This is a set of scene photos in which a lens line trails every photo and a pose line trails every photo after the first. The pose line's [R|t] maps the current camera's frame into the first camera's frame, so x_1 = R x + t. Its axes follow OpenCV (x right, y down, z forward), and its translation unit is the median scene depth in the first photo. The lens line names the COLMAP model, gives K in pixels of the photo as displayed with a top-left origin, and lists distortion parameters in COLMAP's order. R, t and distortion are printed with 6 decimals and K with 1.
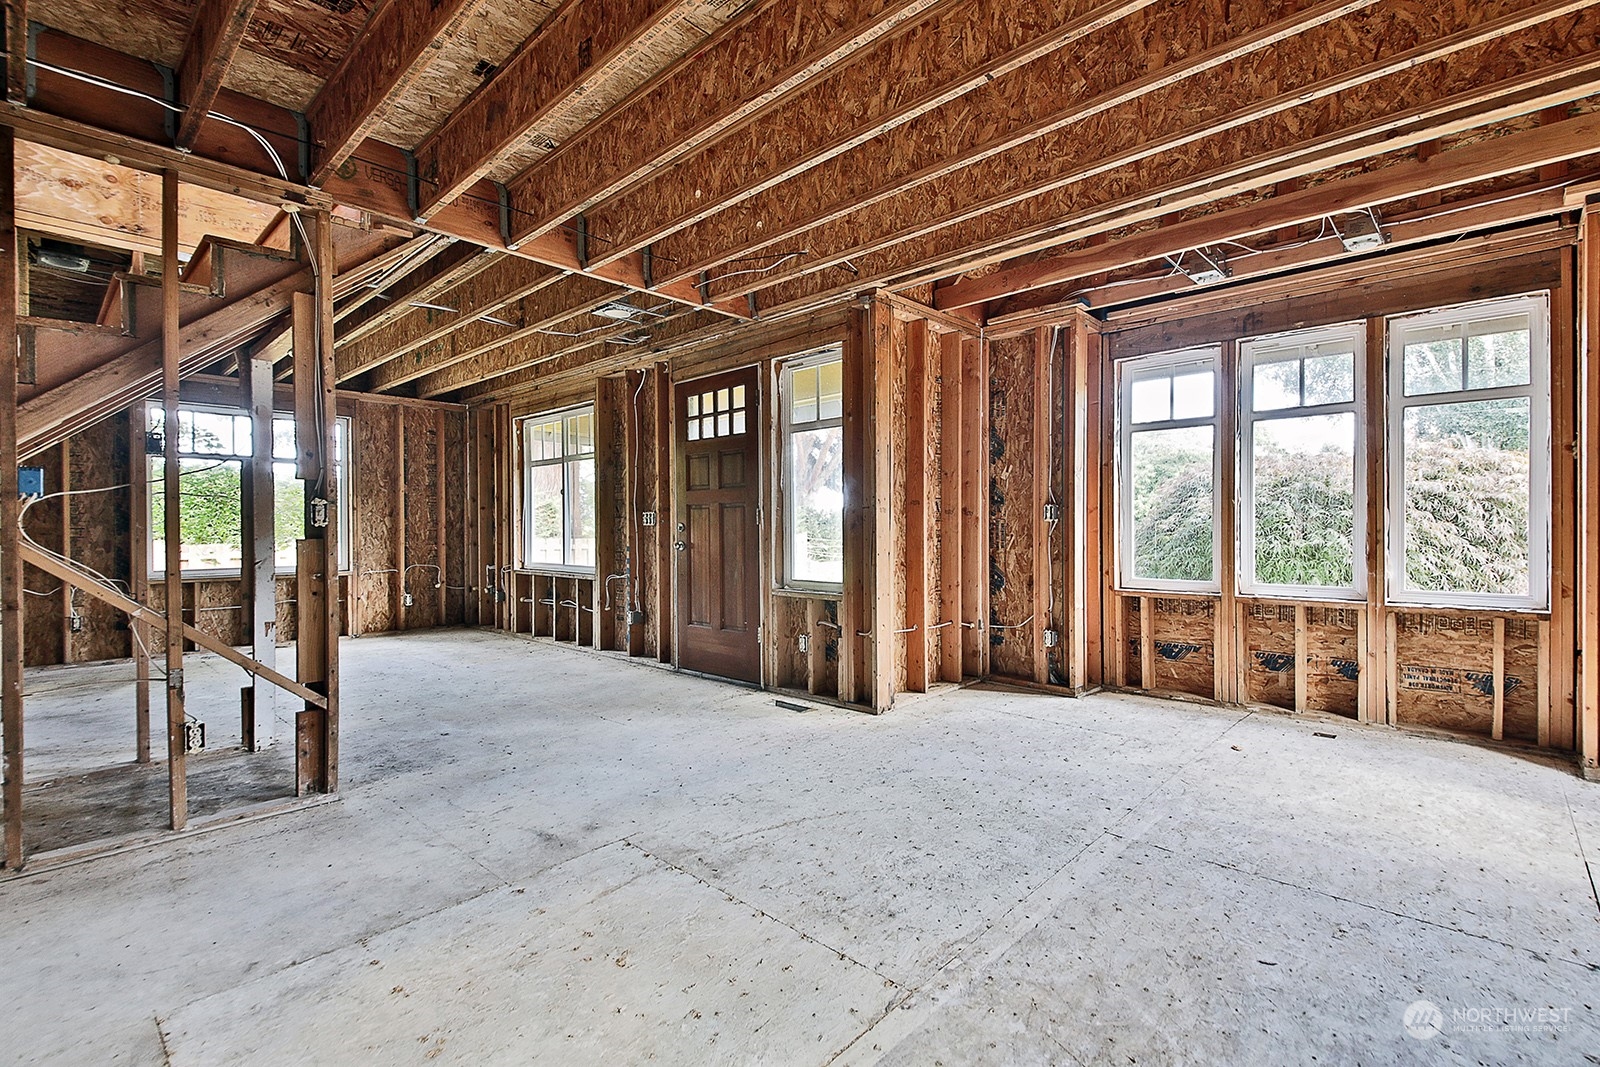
lens RADIAL K [[711.5, 0, 811.1], [0, 711.5, 528.2], [0, 0, 1]] dist [0.020513, -0.008613]
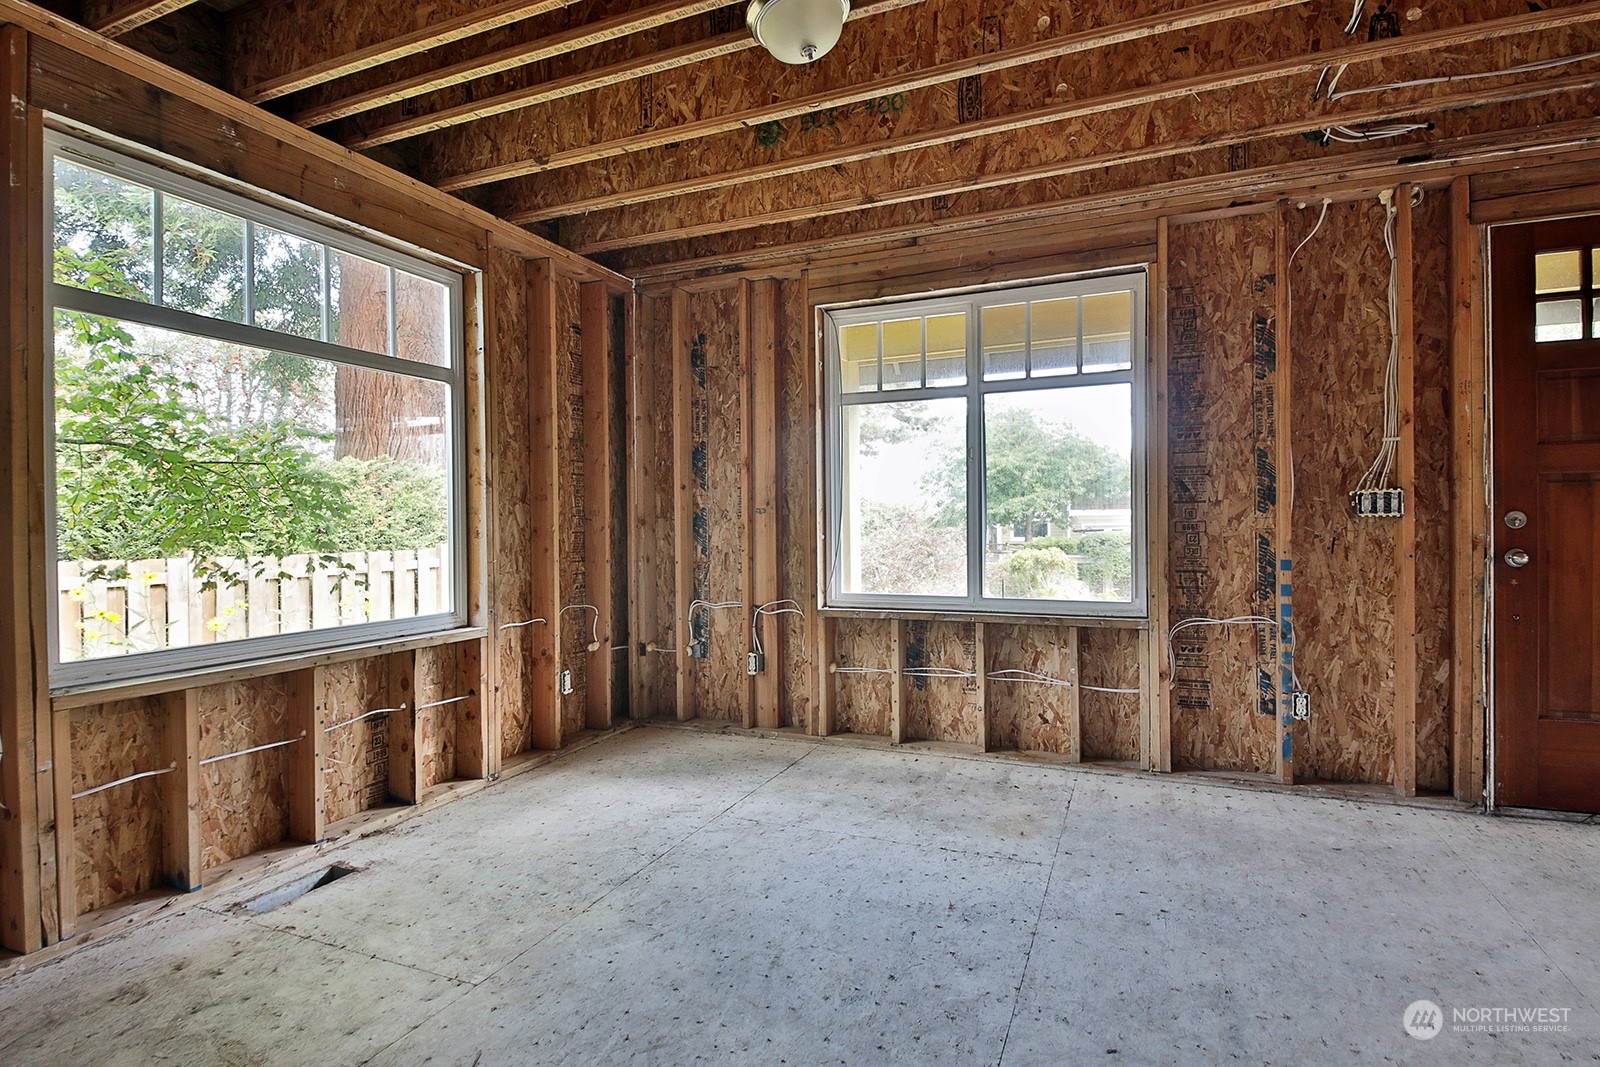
lens RADIAL K [[810.9, 0, 809.8], [0, 810.9, 524.7], [0, 0, 1]] dist [-0.007588, -0.004381]
pose [[0.942993, -0.005664, 0.332765, -1.121080], [0.006217, 0.999980, -0.000596, -0.000185], [-0.332755, 0.002631, 0.943010, 0.865907]]
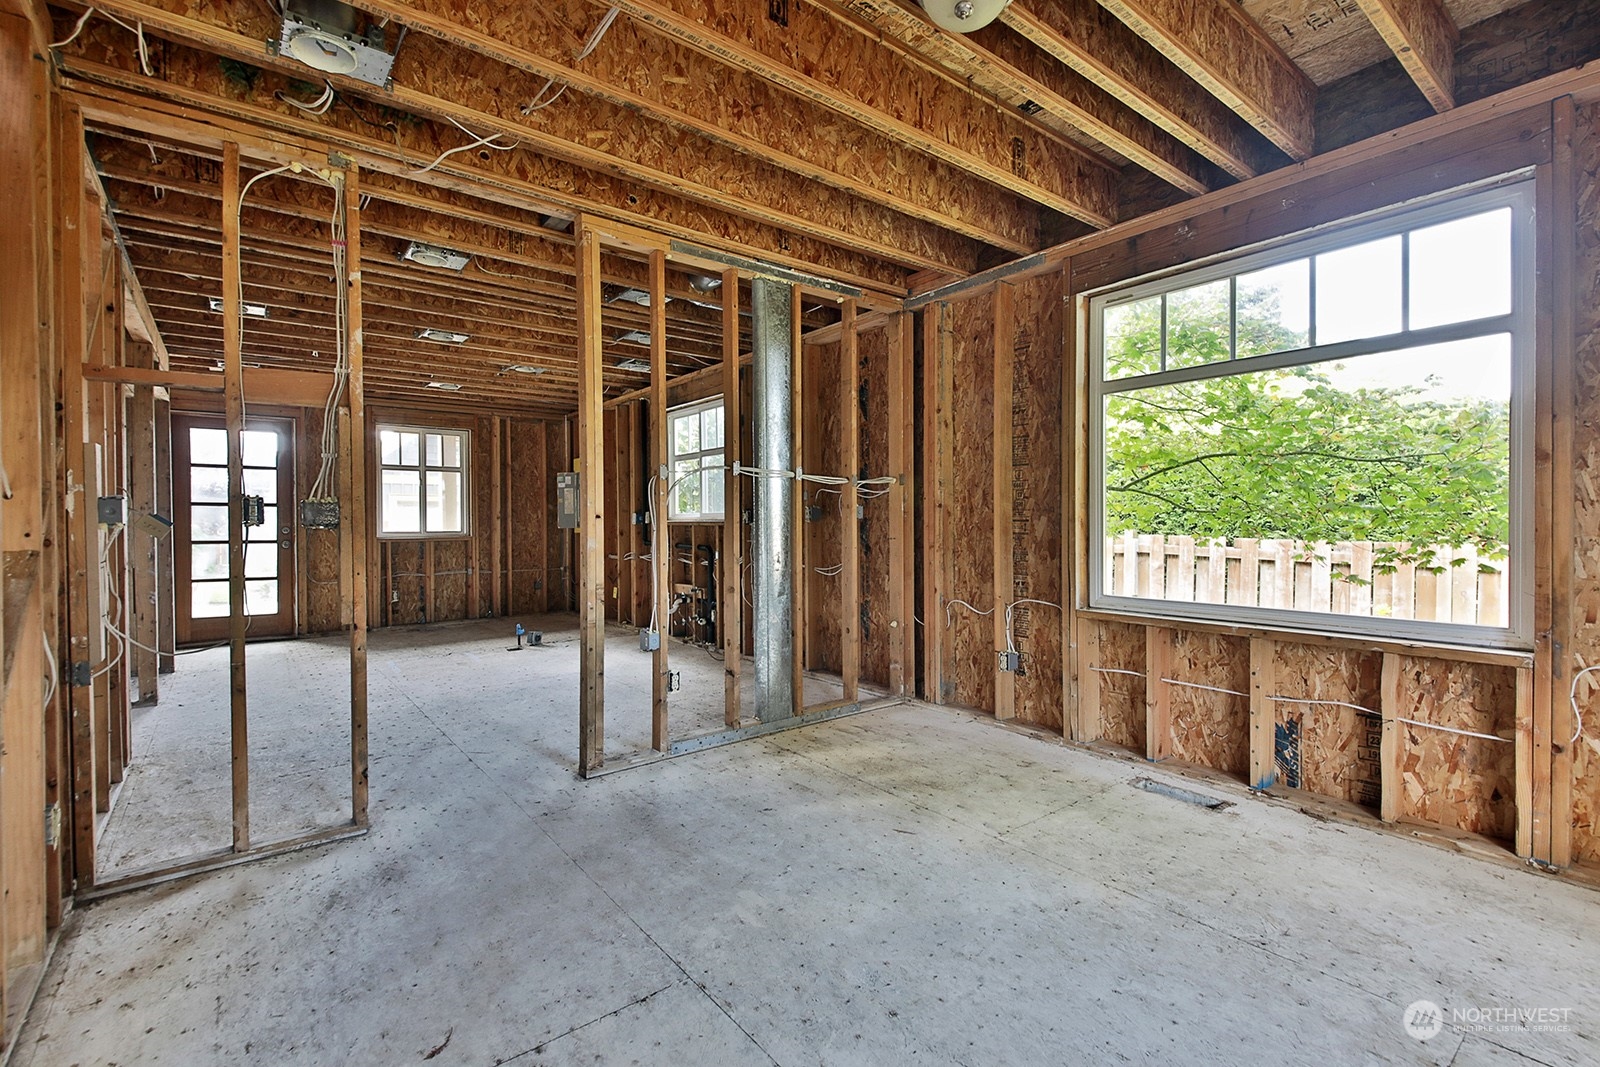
lens RADIAL K [[711.5, 0, 799.4], [0, 711.5, 516.7], [0, 0, 1]] dist [0.020513, -0.008613]
pose [[-0.162630, 0.003172, -0.986682, -0.496899], [0.007926, 0.999967, 0.001908, -0.008704], [0.986655, -0.007511, -0.162649, 1.333208]]
